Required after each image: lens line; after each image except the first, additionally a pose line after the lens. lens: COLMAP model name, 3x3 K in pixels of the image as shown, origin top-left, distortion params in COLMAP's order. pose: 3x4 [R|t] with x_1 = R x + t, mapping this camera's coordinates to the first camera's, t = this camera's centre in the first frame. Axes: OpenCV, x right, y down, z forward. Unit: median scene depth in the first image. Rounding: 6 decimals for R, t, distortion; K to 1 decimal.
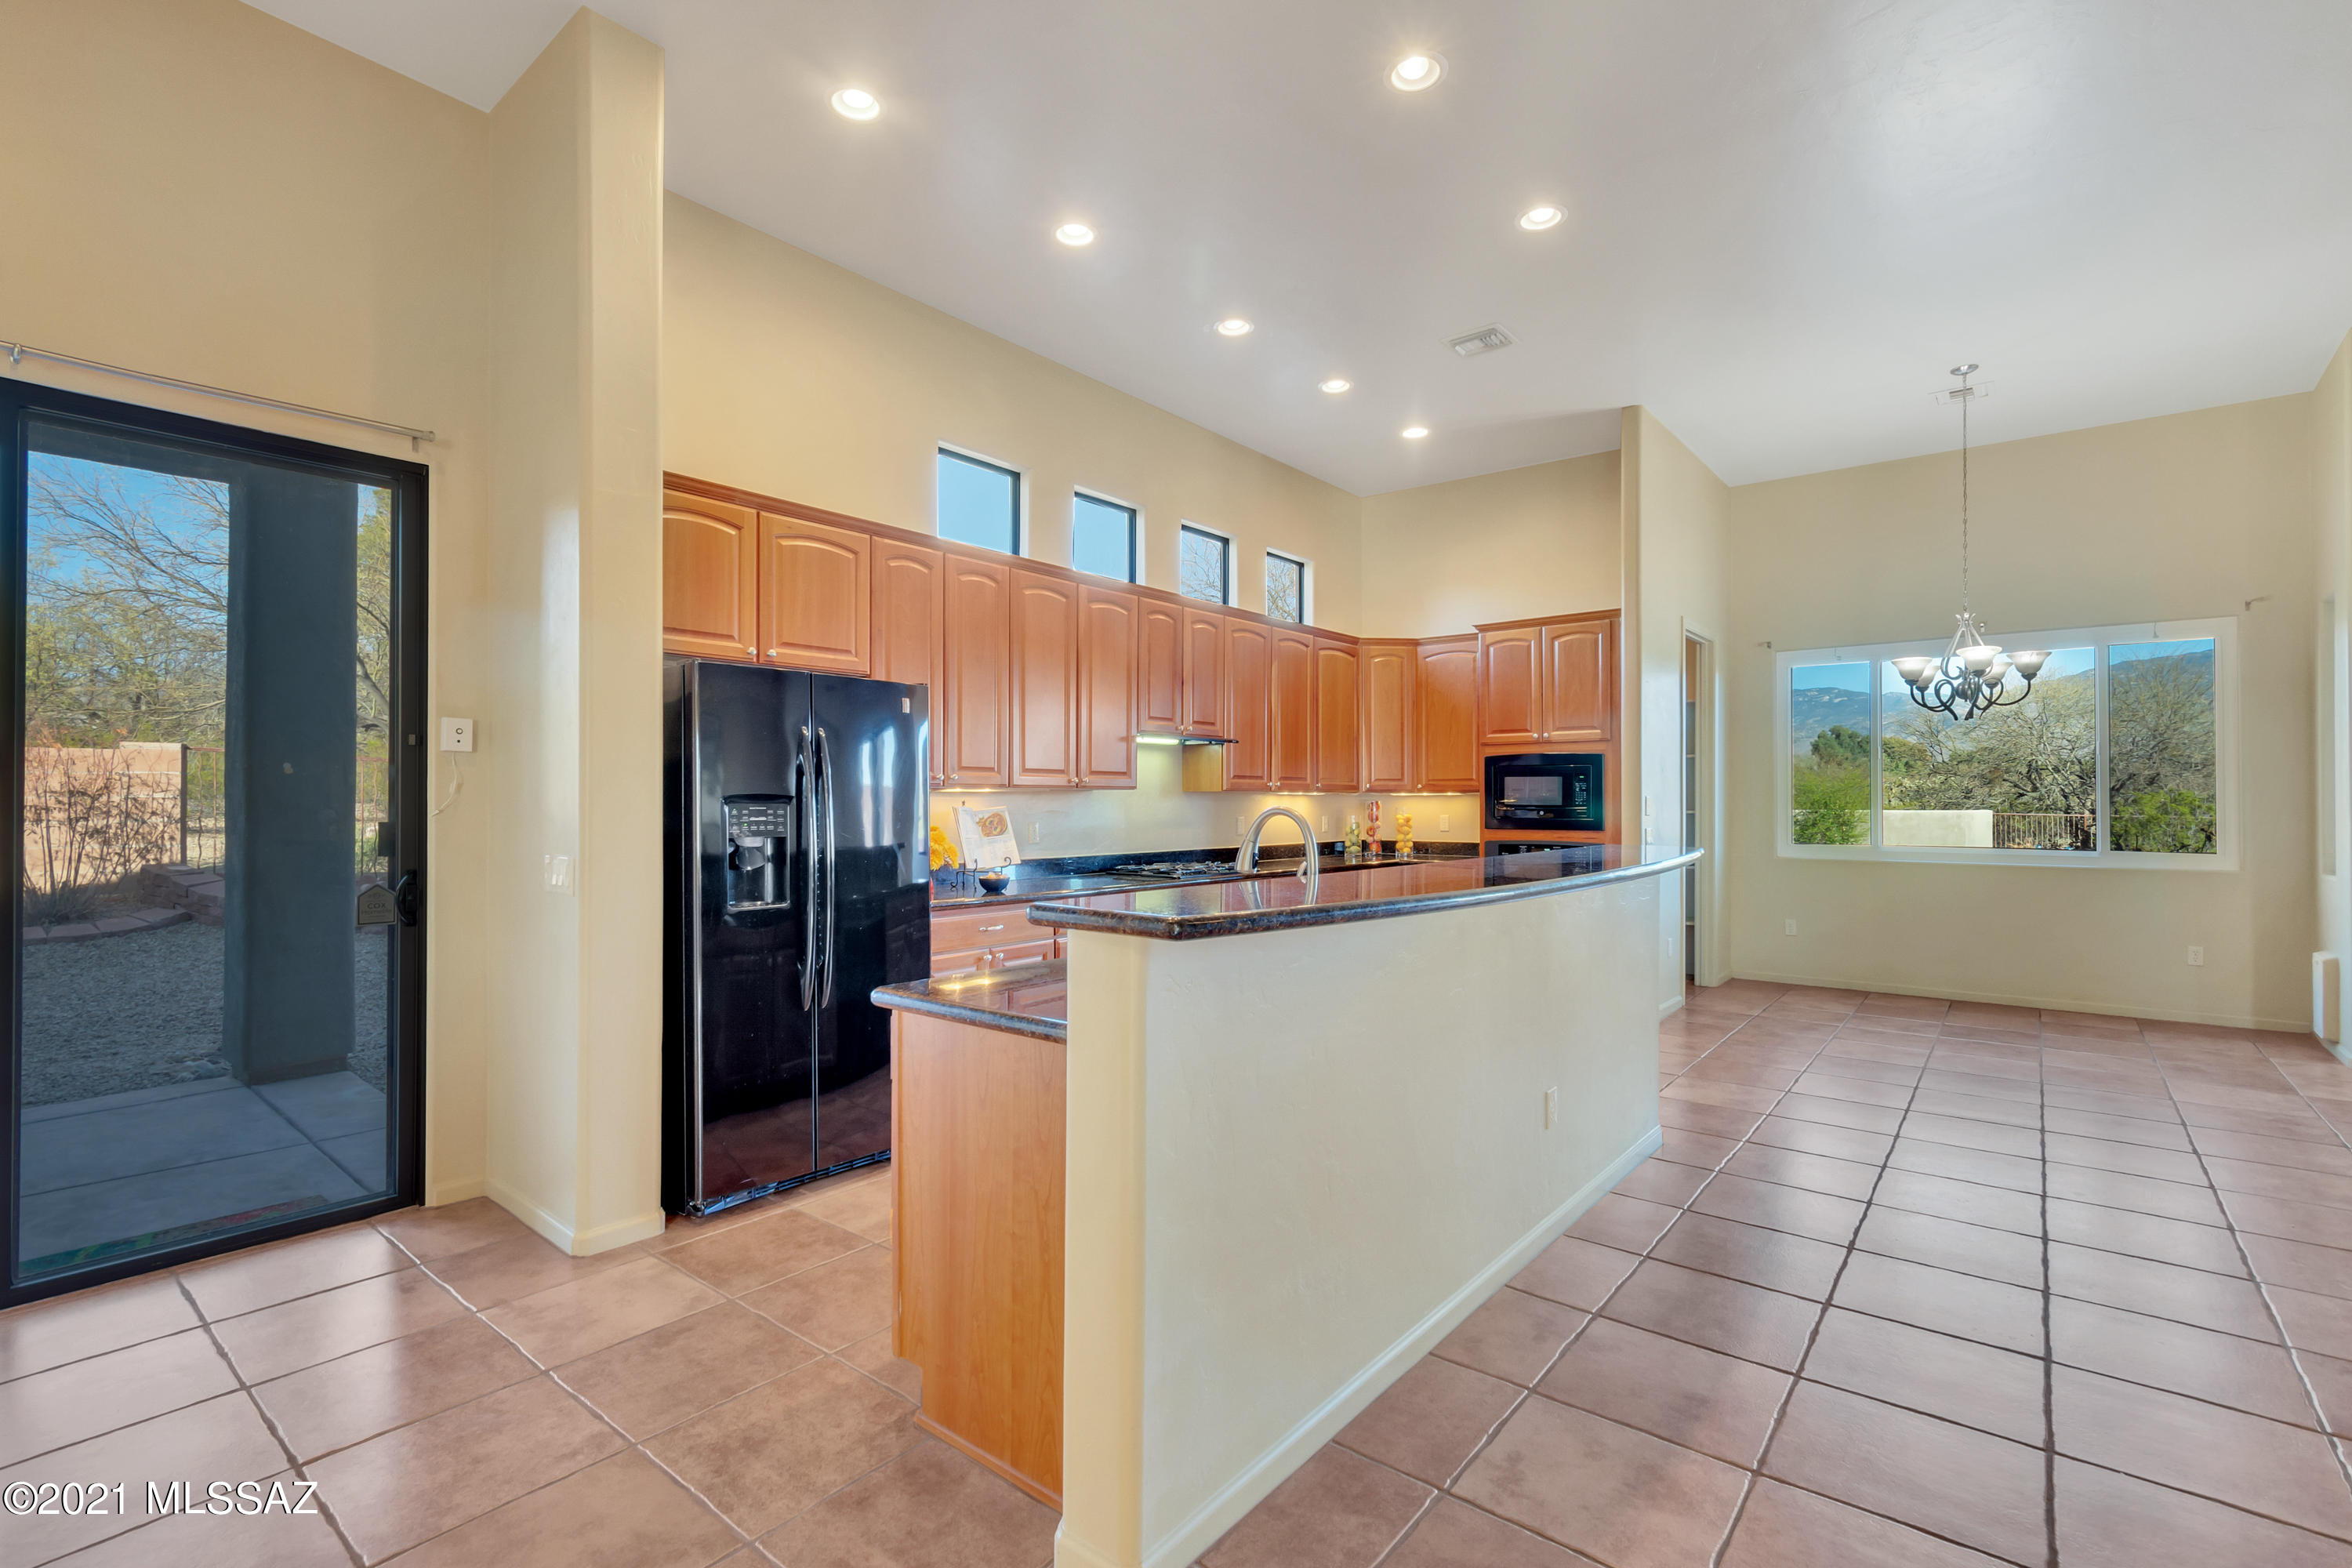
lens RADIAL K [[1079.7, 0, 1171.6], [0, 1079.7, 794.0], [0, 0, 1]] dist [0.011834, -0.001924]
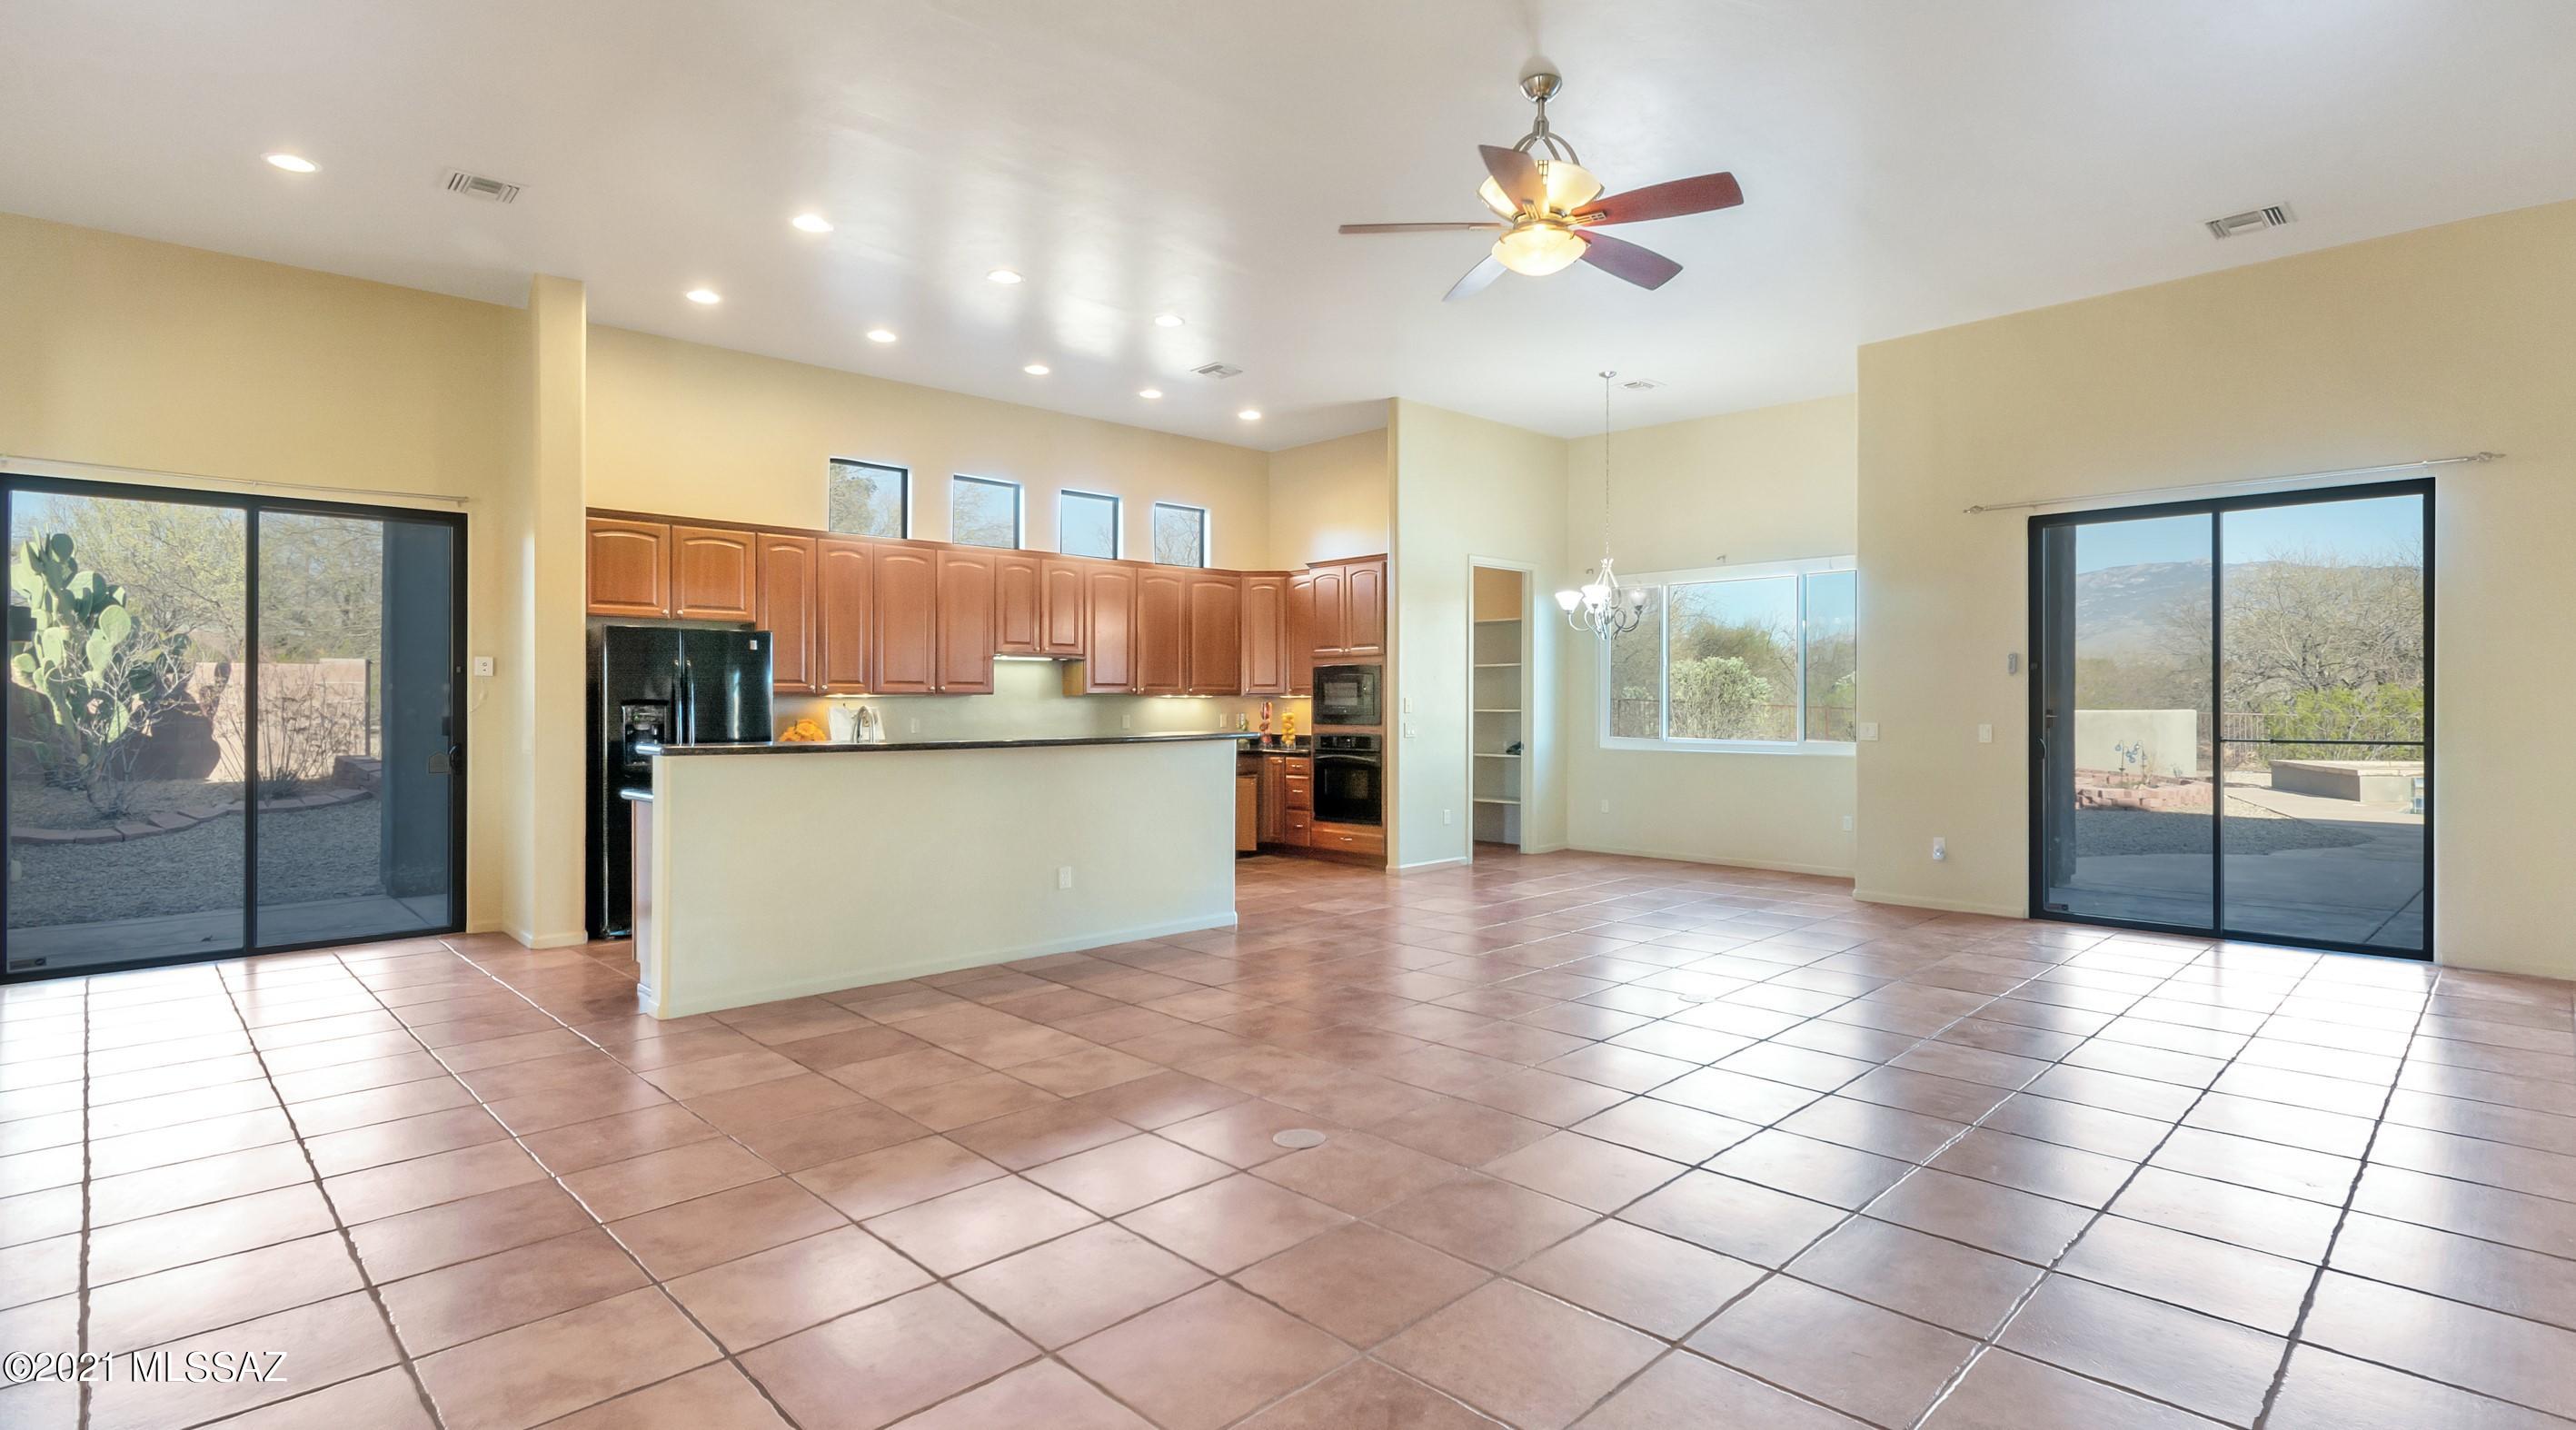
lens RADIAL K [[1243.1, 0, 1352.7], [0, 1243.1, 700.4], [0, 0, 1]] dist [0.004304, -0.000311]
pose [[0.996604, -0.003528, -0.082266, 0.469570], [0.003901, 0.999983, 0.004365, -0.001788], [0.082249, -0.004671, 0.996601, -0.461162]]
